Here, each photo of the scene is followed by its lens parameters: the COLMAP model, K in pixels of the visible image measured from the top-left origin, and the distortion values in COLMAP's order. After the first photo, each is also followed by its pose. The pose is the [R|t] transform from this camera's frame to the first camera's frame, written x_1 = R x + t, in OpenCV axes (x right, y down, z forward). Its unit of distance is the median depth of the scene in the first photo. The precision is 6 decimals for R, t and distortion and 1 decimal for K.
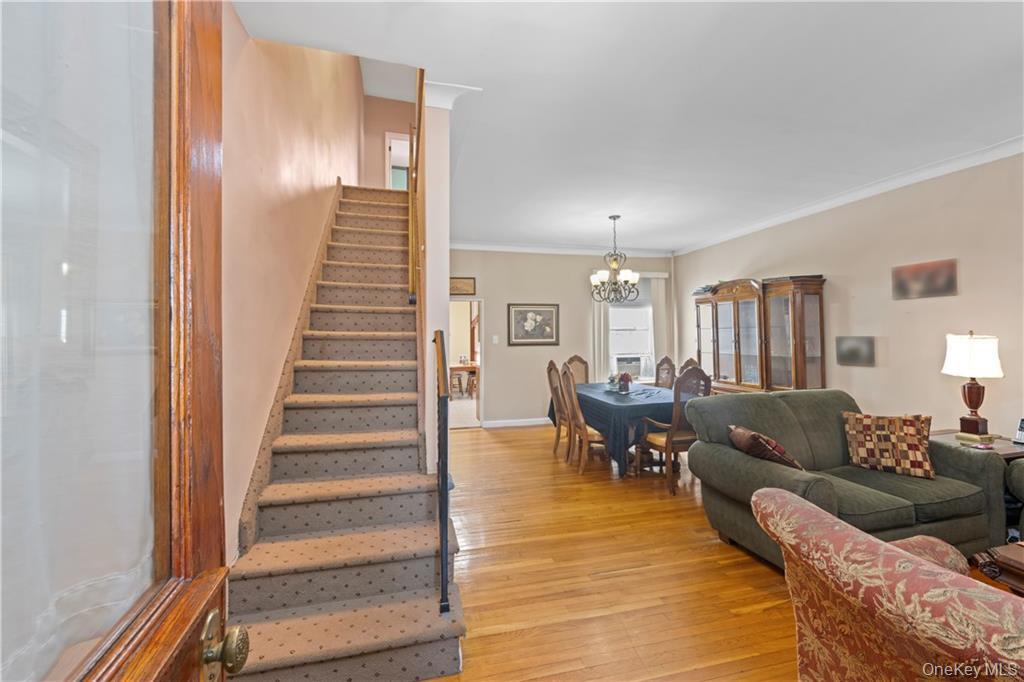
lens RADIAL K [[415.2, 0, 520.2], [0, 415.2, 341.1], [0, 0, 1]] dist [0.000376, -0.000289]
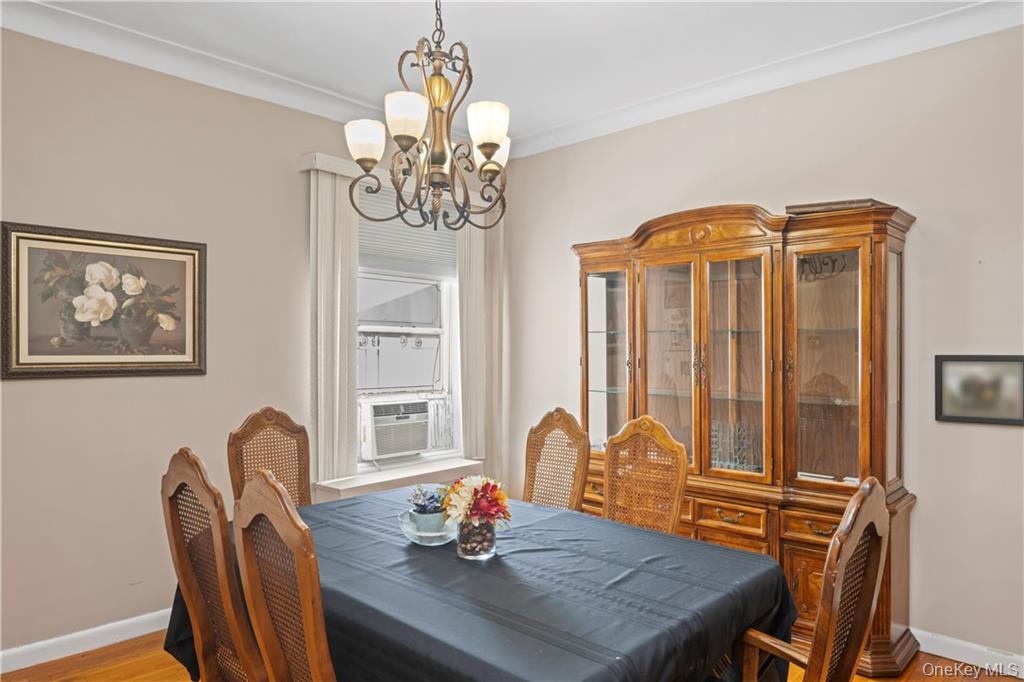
lens RADIAL K [[665.7, 0, 512.0], [0, 665.7, 341.0], [0, 0, 1]] dist [0.007463, 0.001423]
pose [[0.853543, 0.018315, 0.520700, 0.029186], [-0.003851, 0.999576, -0.028847, -0.001288], [-0.521008, 0.022617, 0.853252, 0.453499]]
